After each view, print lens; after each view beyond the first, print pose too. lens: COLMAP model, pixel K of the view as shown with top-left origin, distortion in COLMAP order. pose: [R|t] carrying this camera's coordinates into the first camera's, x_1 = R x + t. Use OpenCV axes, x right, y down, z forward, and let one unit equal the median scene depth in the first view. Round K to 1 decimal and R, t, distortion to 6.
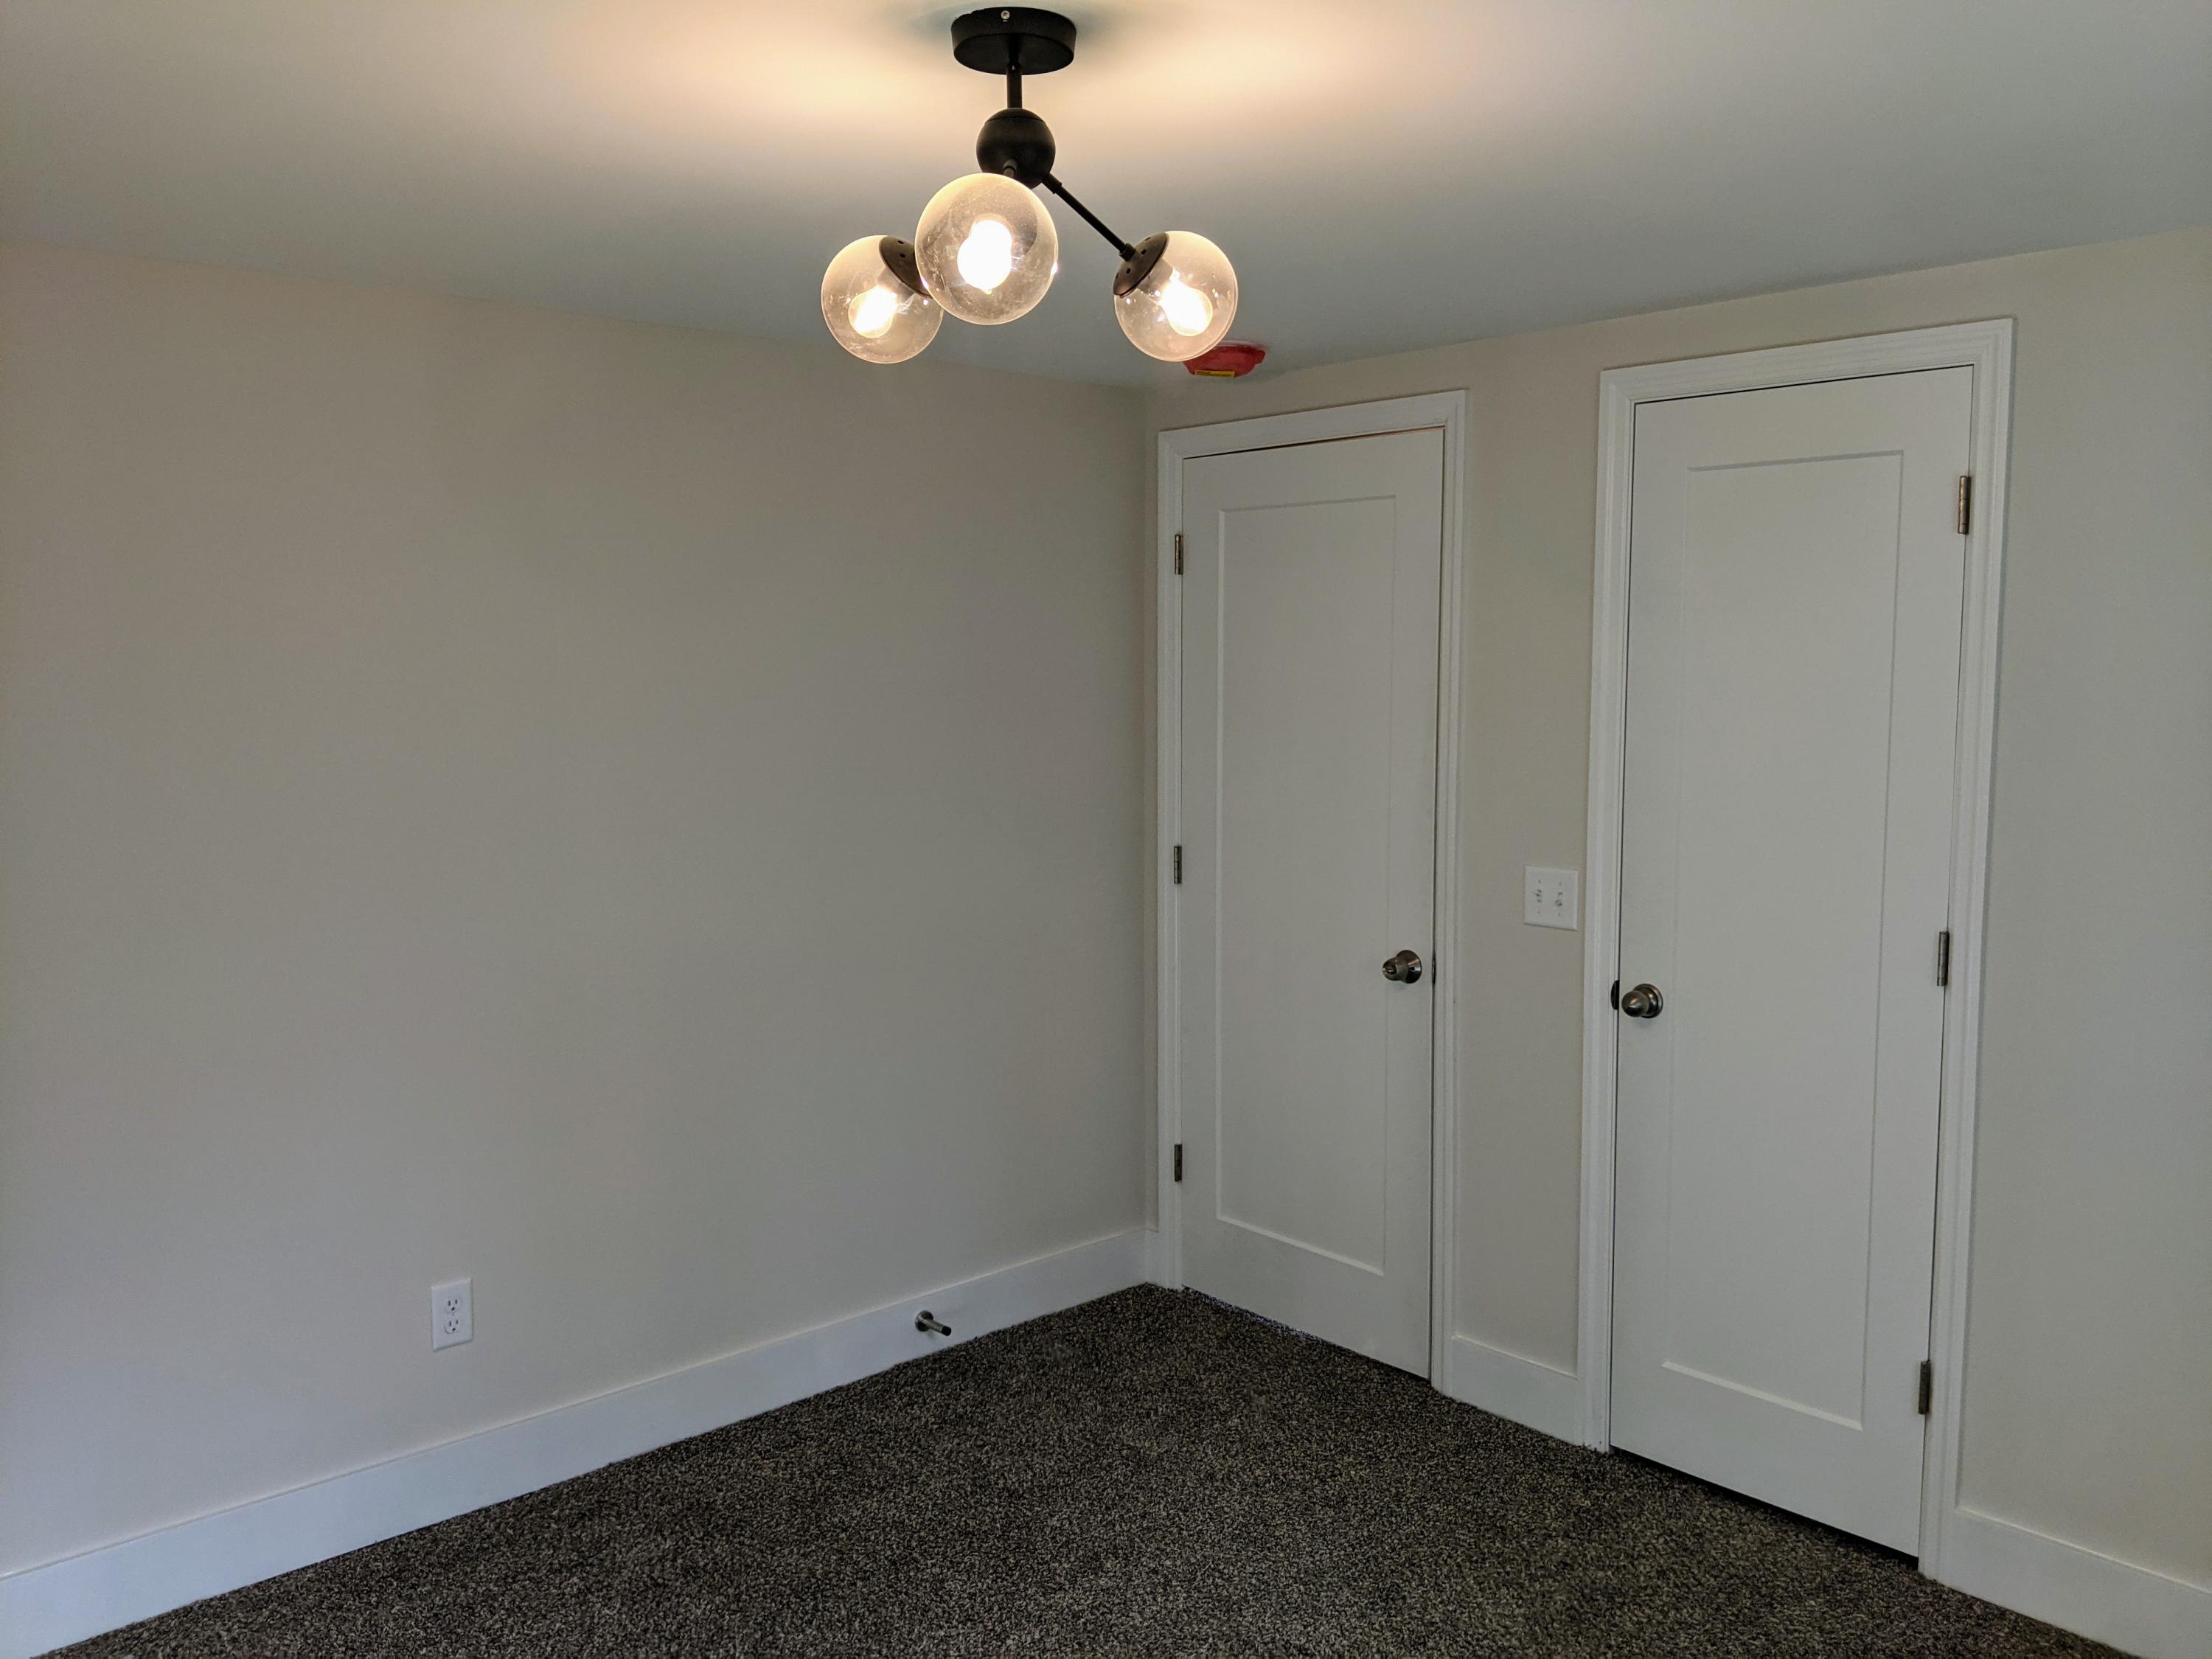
lens RADIAL K [[1751.5, 0, 1096.5], [0, 1751.5, 826.2], [0, 0, 1]] dist [0.043731, -0.073781]
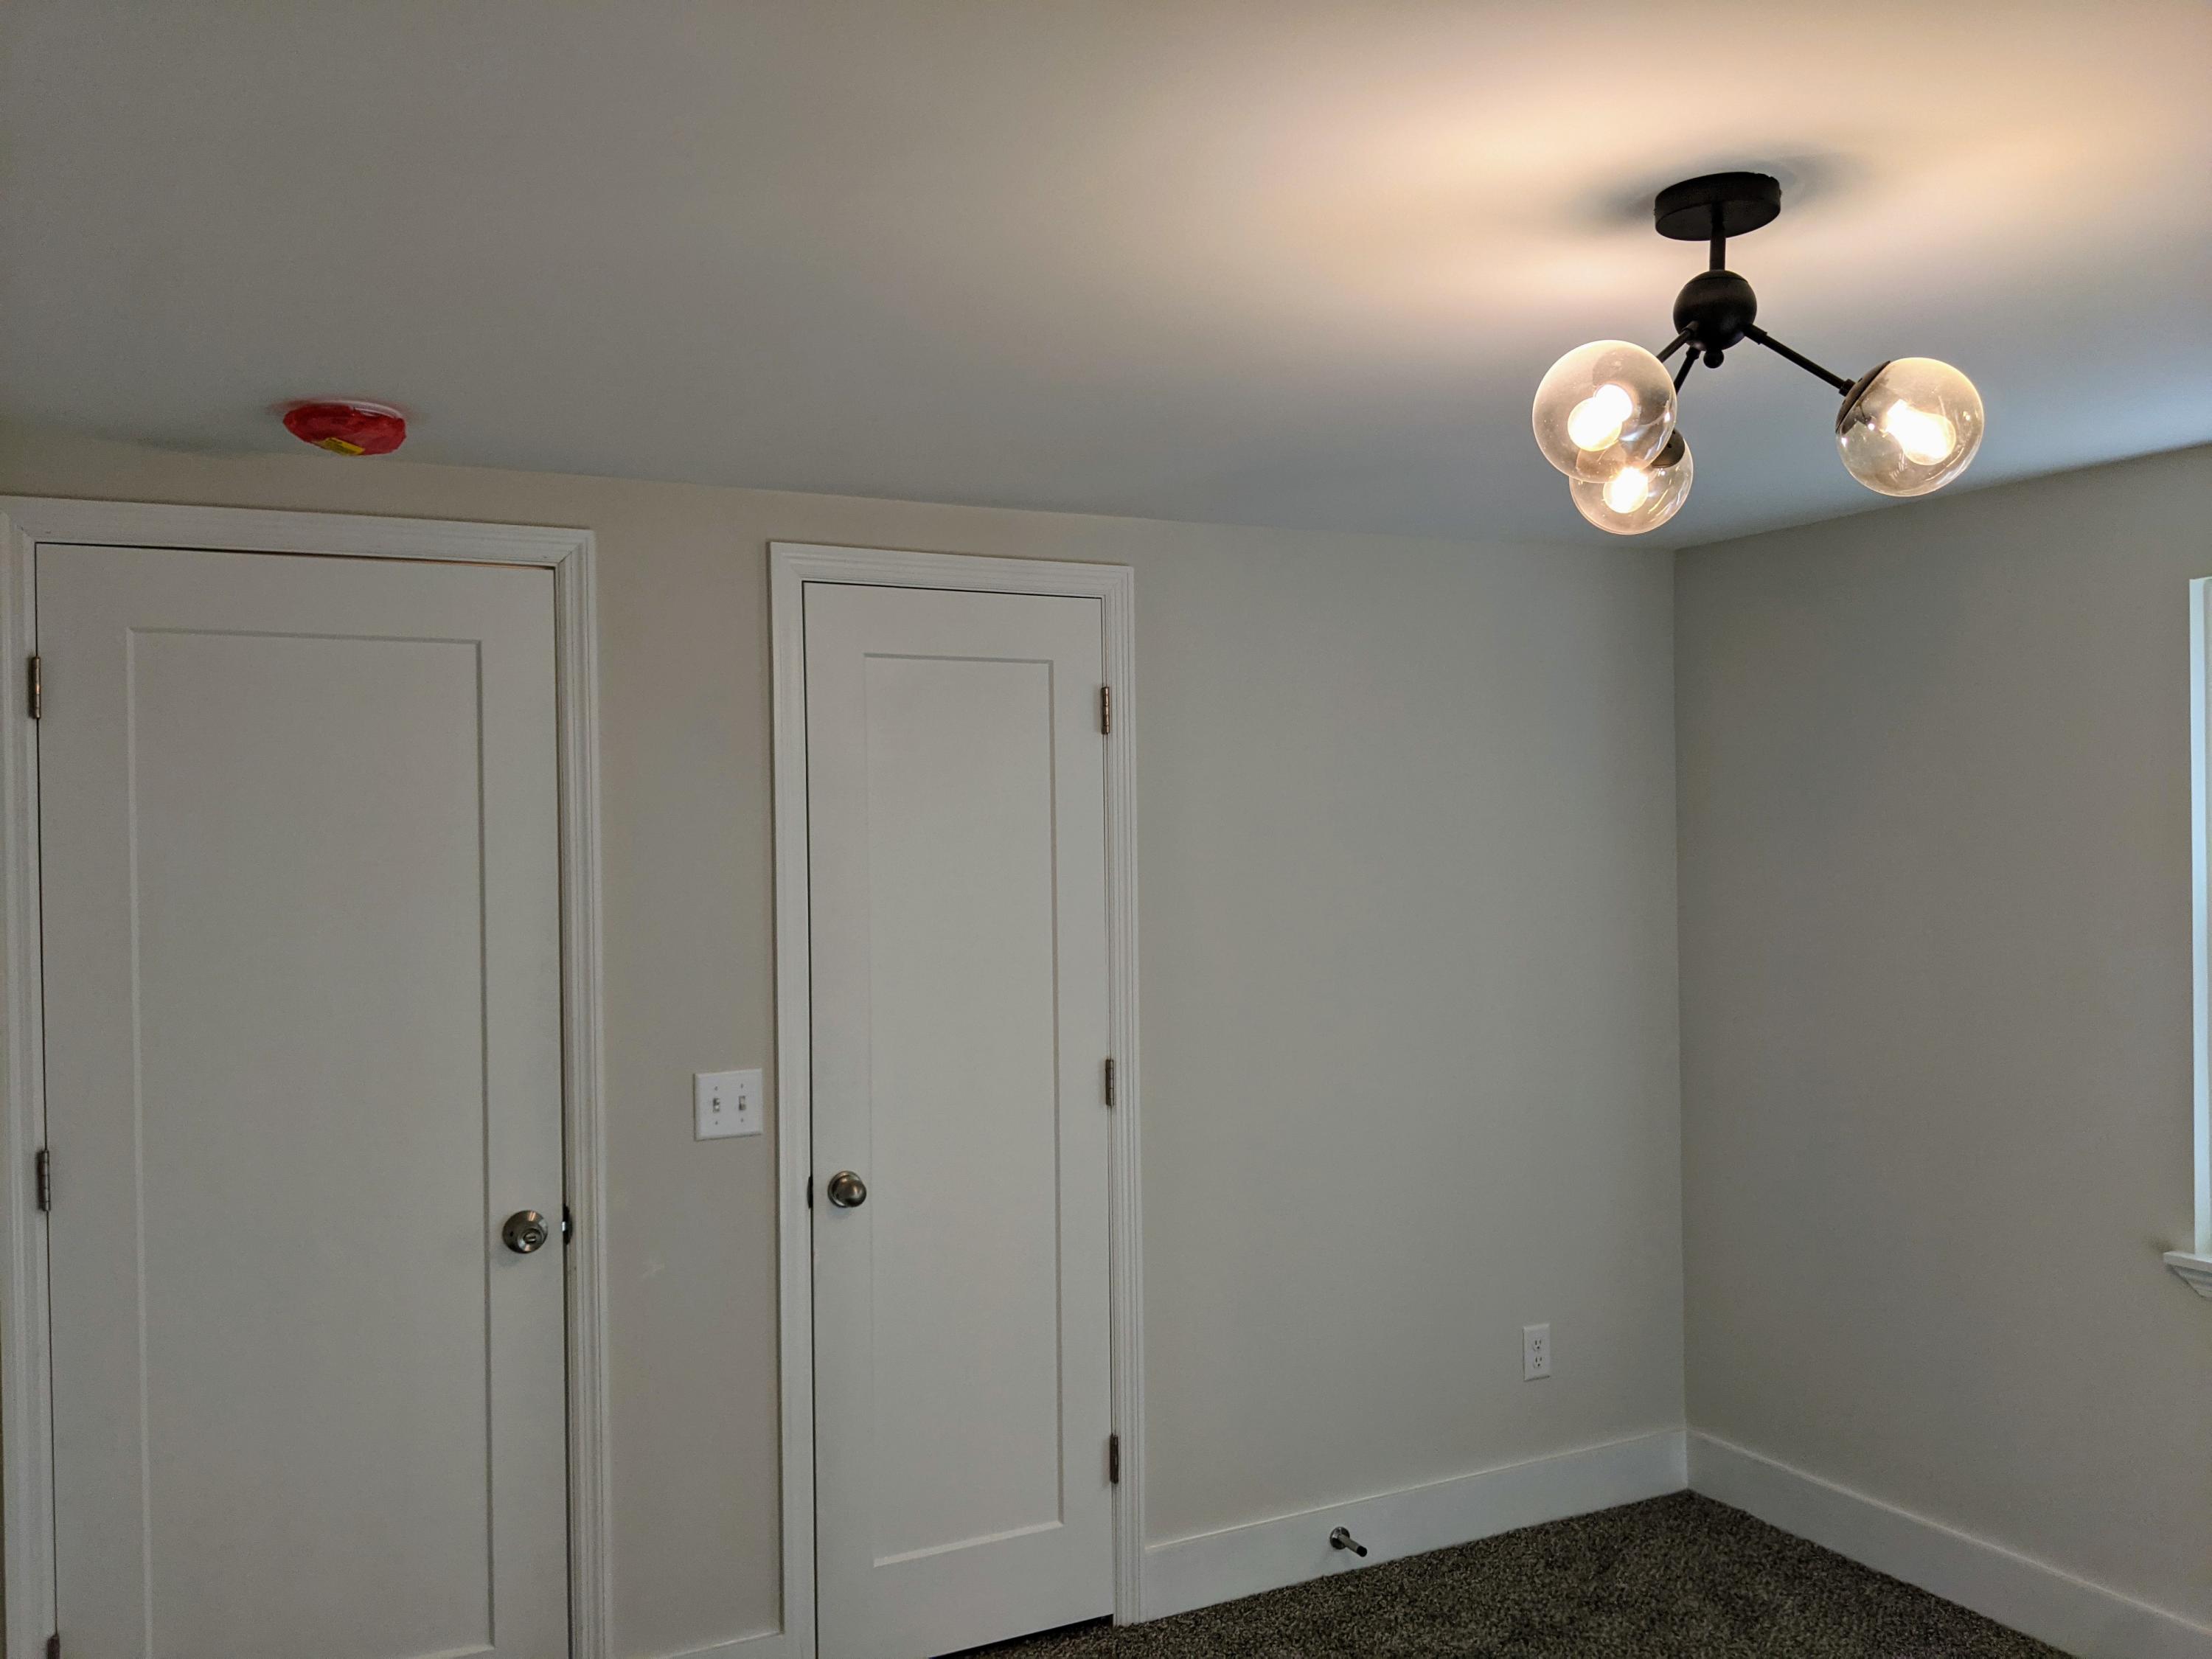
lens RADIAL K [[1789.2, 0, 1106.0], [0, 1789.2, 829.5], [0, 0, 1]] dist [0.071509, -0.003929]
pose [[0.285339, -0.016851, 0.958279, -0.667197], [0.097487, 0.995170, -0.011528, -0.081960], [-0.953456, 0.096709, 0.285603, 0.624212]]
